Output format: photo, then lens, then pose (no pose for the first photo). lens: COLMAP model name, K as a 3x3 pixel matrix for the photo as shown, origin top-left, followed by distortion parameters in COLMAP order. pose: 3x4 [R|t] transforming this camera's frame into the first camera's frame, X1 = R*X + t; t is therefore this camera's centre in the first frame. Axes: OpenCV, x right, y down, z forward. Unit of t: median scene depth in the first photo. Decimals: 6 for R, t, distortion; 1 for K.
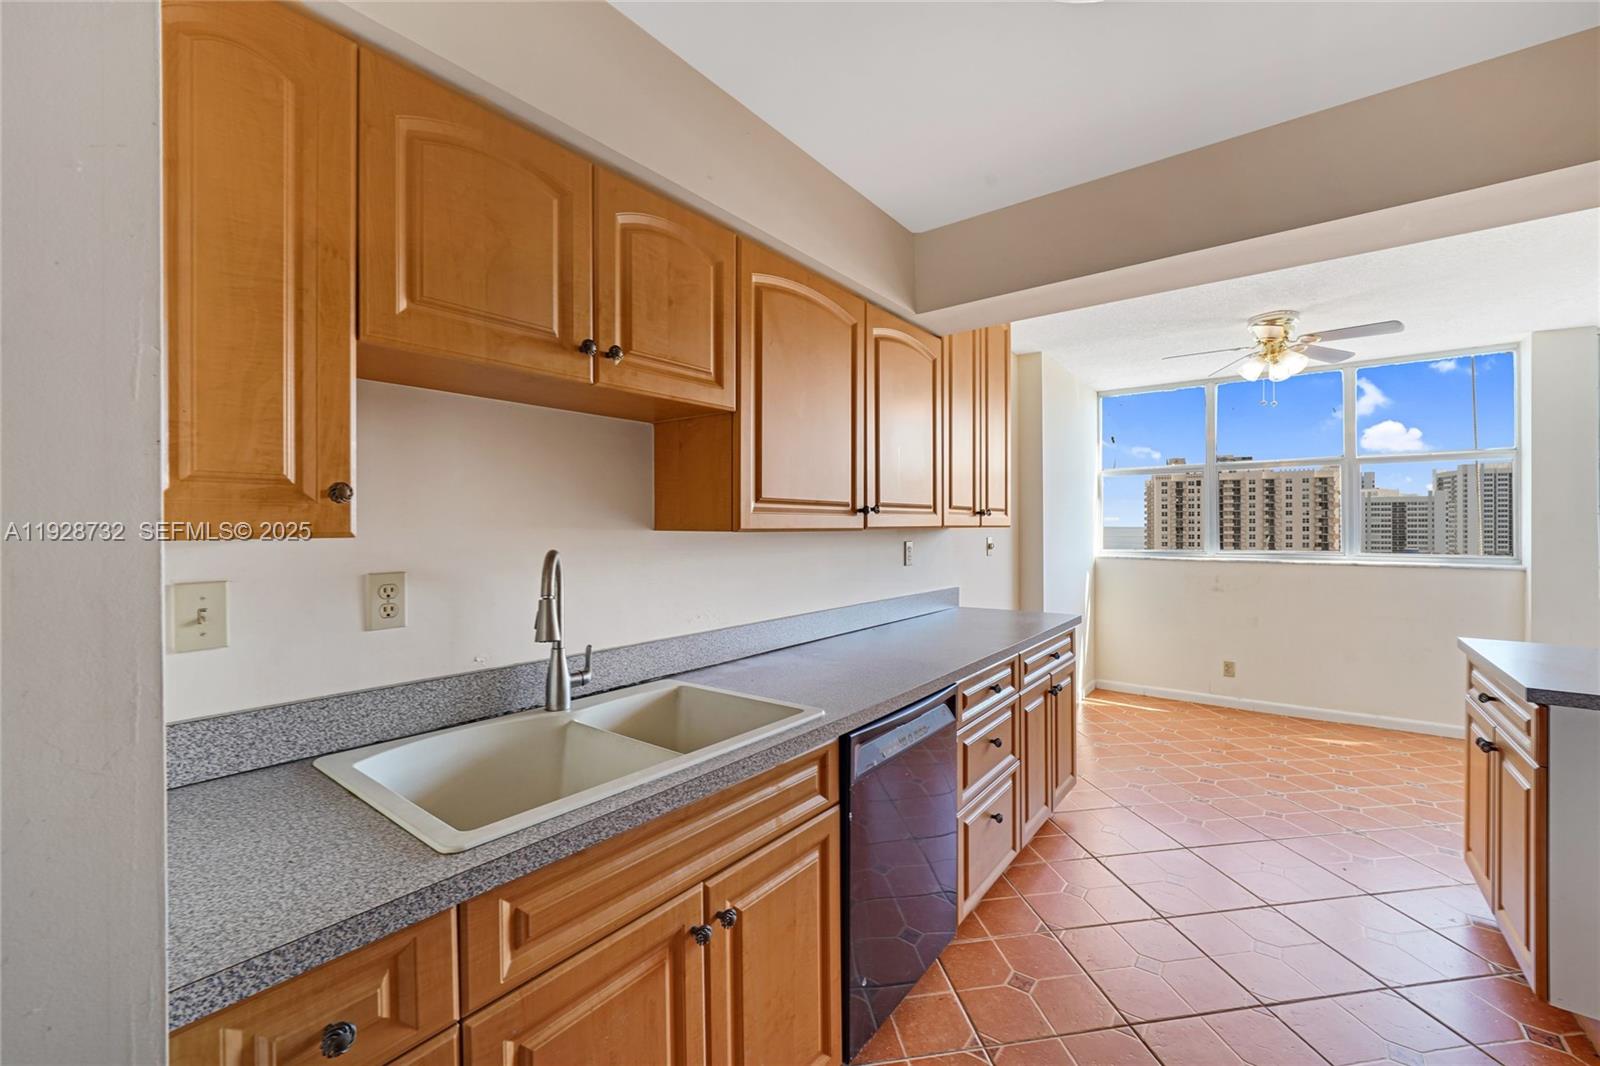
lens RADIAL K [[651.7, 0, 800.2], [0, 651.7, 528.7], [0, 0, 1]] dist [0.000079, 0.000115]
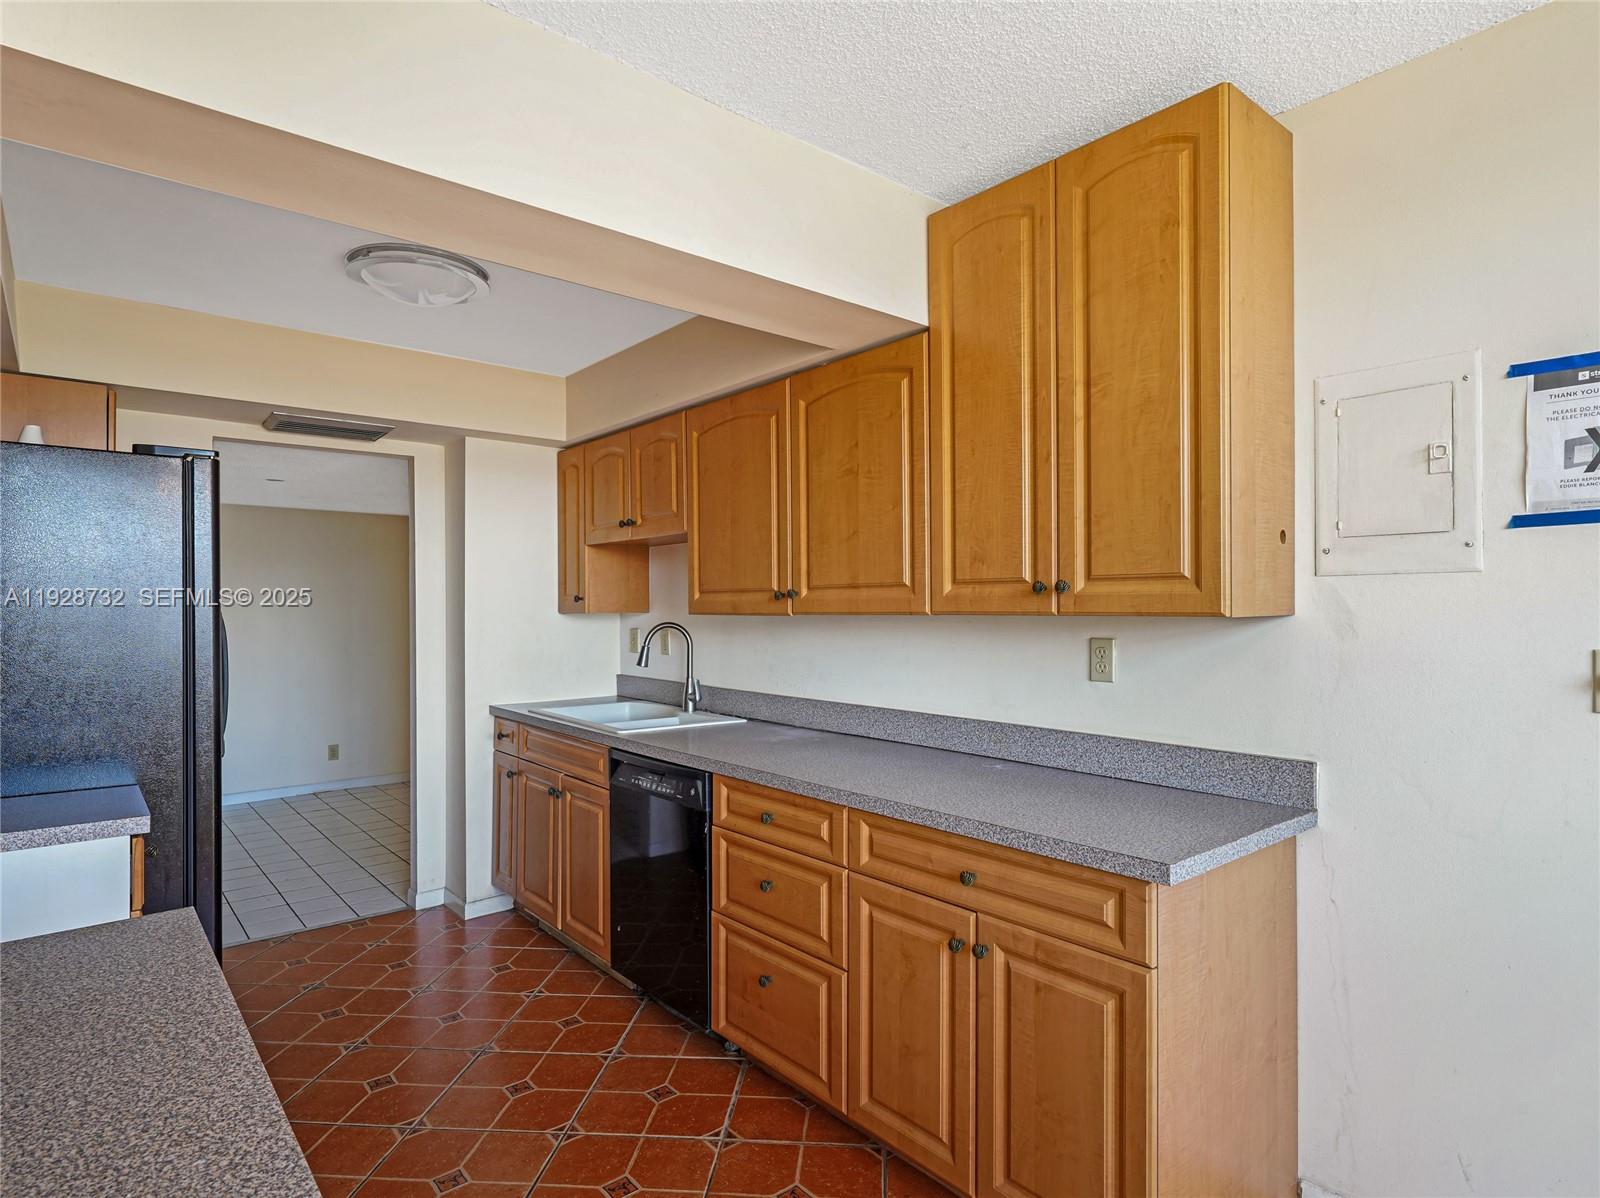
lens RADIAL K [[875.5, 0, 799.6], [0, 875.5, 602.2], [0, 0, 1]] dist [-0.000303, -0.000856]
pose [[-0.214044, 0.000416, -0.976824, 1.936127], [0.000781, 1.000000, 0.000255, -0.025270], [0.976824, -0.000709, -0.214044, 1.835317]]
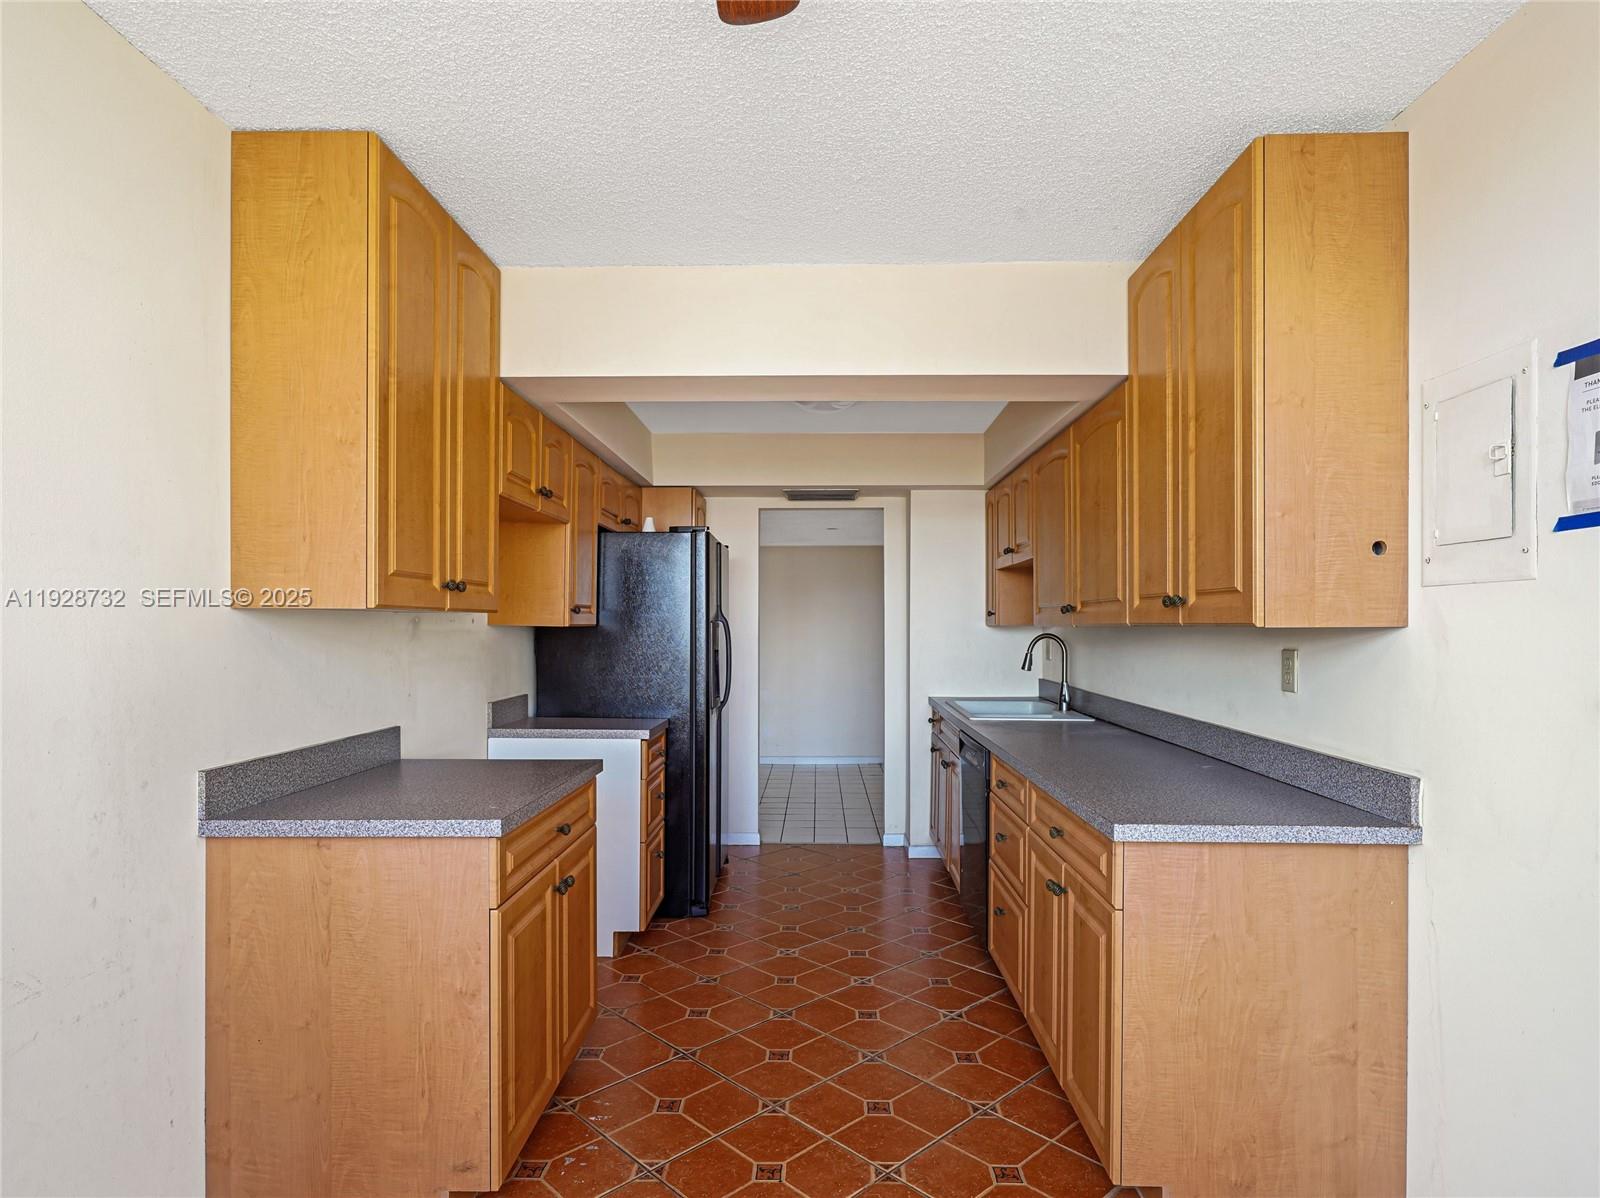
lens RADIAL K [[866.7, 0, 800.4], [0, 866.7, 622.2], [0, 0, 1]] dist [0.000714, 0.000201]
pose [[-0.803223, 0.002476, -0.595674, 1.963357], [0.000068, 0.999992, 0.004065, -0.017268], [0.595679, 0.003224, -0.803216, 2.748150]]
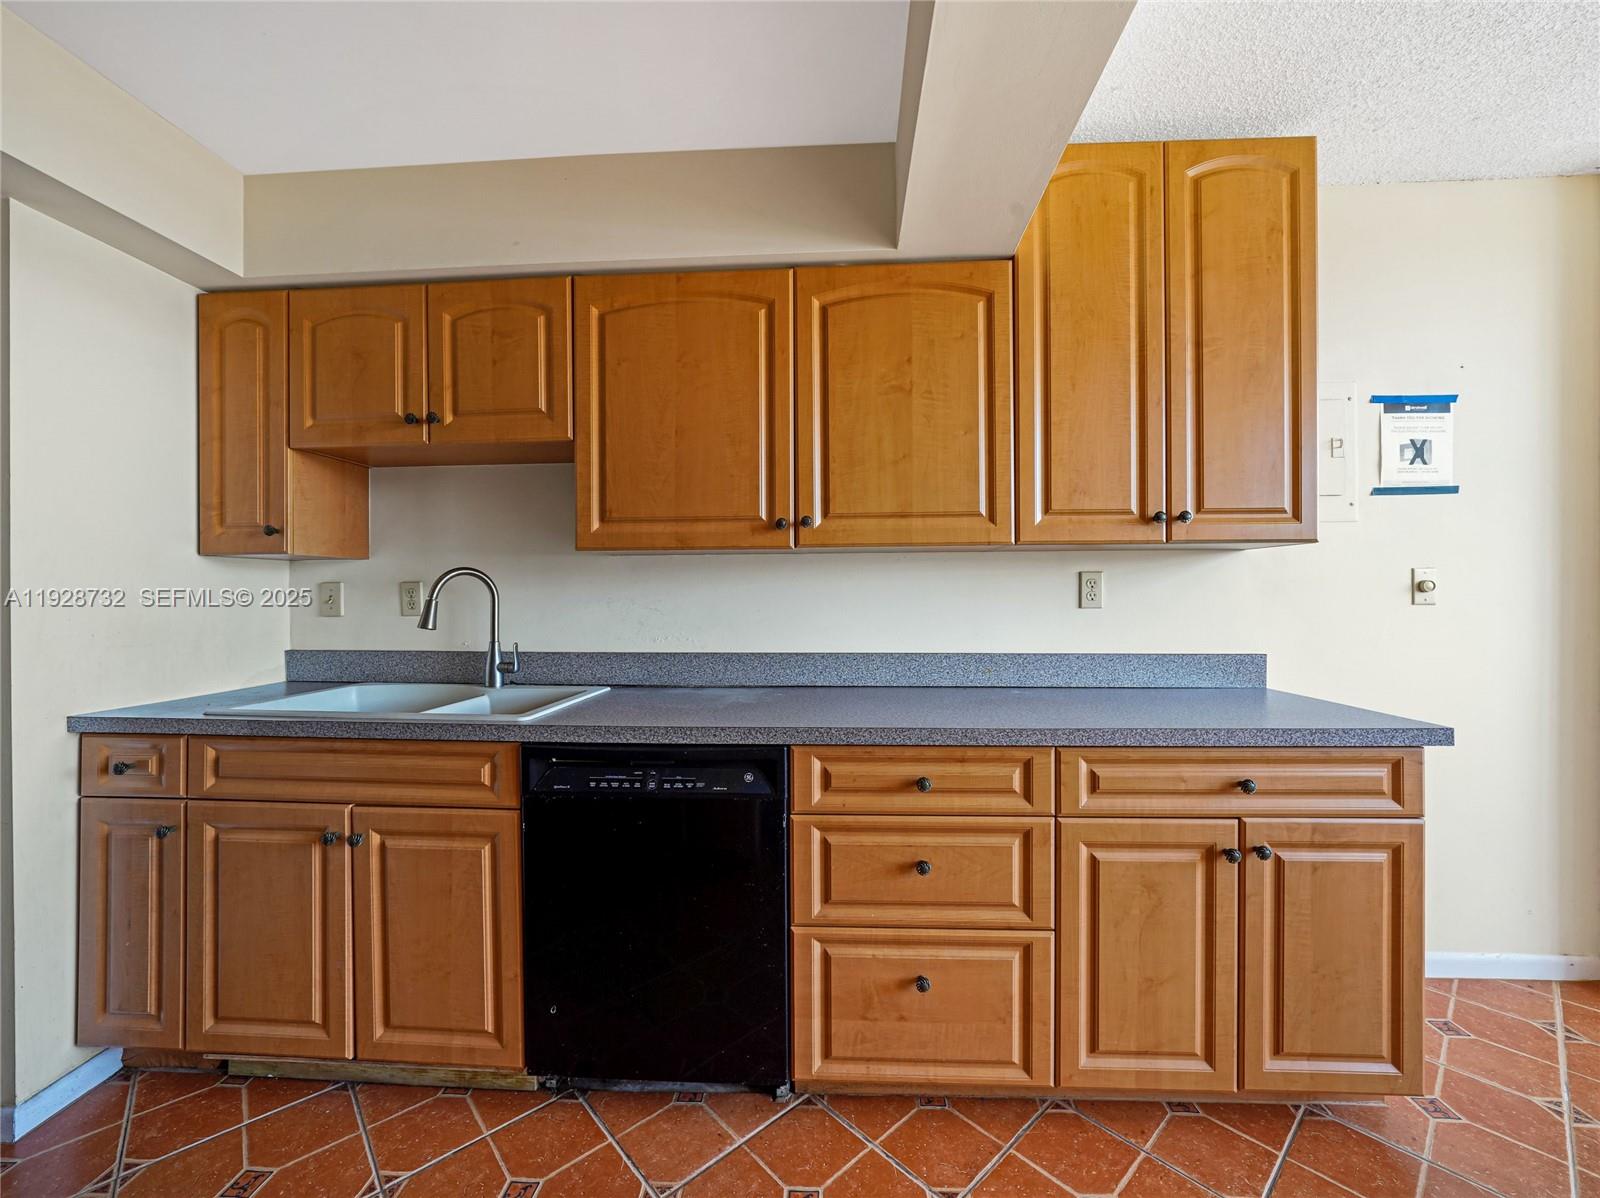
lens RADIAL K [[658.0, 0, 800.7], [0, 658.0, 594.2], [0, 0, 1]] dist [-0.017333, 0.000300]
pose [[0.565040, 0.001102, -0.825063, 1.112694], [-0.000501, 0.999999, 0.000993, 0.083304], [0.825064, -0.000148, 0.565040, 0.766099]]
